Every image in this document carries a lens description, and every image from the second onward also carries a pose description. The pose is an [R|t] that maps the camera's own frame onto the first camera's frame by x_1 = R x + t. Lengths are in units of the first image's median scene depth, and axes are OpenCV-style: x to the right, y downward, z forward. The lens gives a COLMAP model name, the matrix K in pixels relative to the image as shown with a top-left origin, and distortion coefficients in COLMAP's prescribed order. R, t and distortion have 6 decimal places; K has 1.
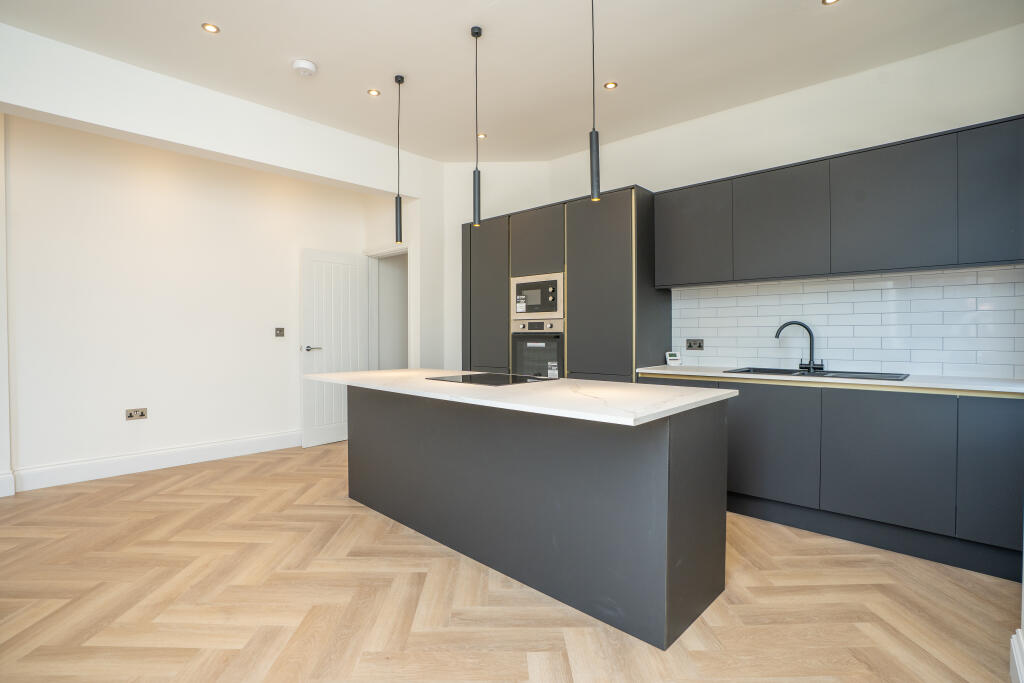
lens RADIAL K [[486.7, 0, 507.3], [0, 486.7, 340.6], [0, 0, 1]] dist [-0.074444, 0.028705]
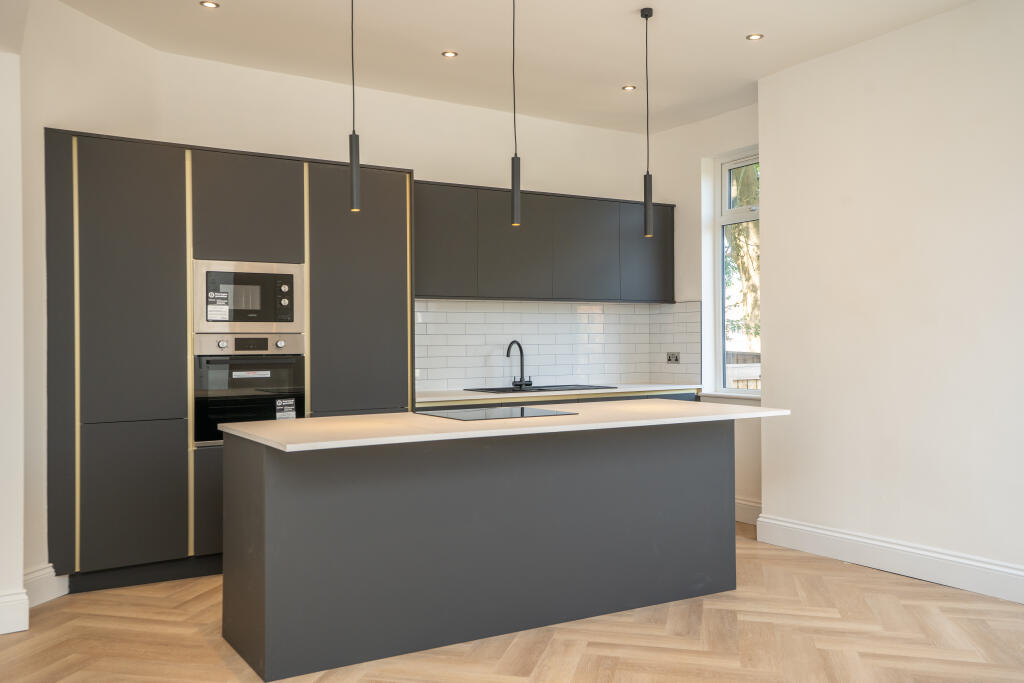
lens RADIAL K [[872.6, 0, 509.6], [0, 872.6, 337.5], [0, 0, 1]] dist [0.032693, -0.000049]
pose [[0.250383, 0.005611, 0.968131, -1.145484], [0.019622, 0.999748, -0.010870, -0.024550], [-0.967948, 0.021719, 0.250210, 0.496384]]
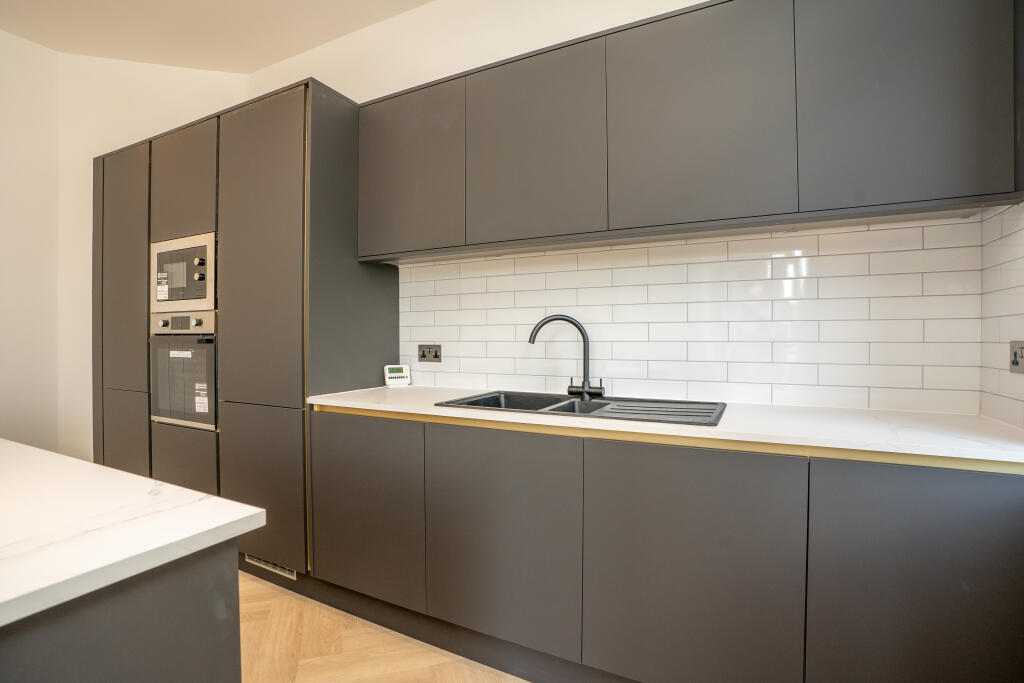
lens RADIAL K [[486.7, 0, 507.3], [0, 486.7, 340.6], [0, 0, 1]] dist [-0.074444, 0.028705]
pose [[0.958548, 0.000116, 0.284930, 0.341488], [0.001949, 0.999974, -0.006962, -0.004256], [-0.284924, 0.007228, 0.958523, 0.403709]]
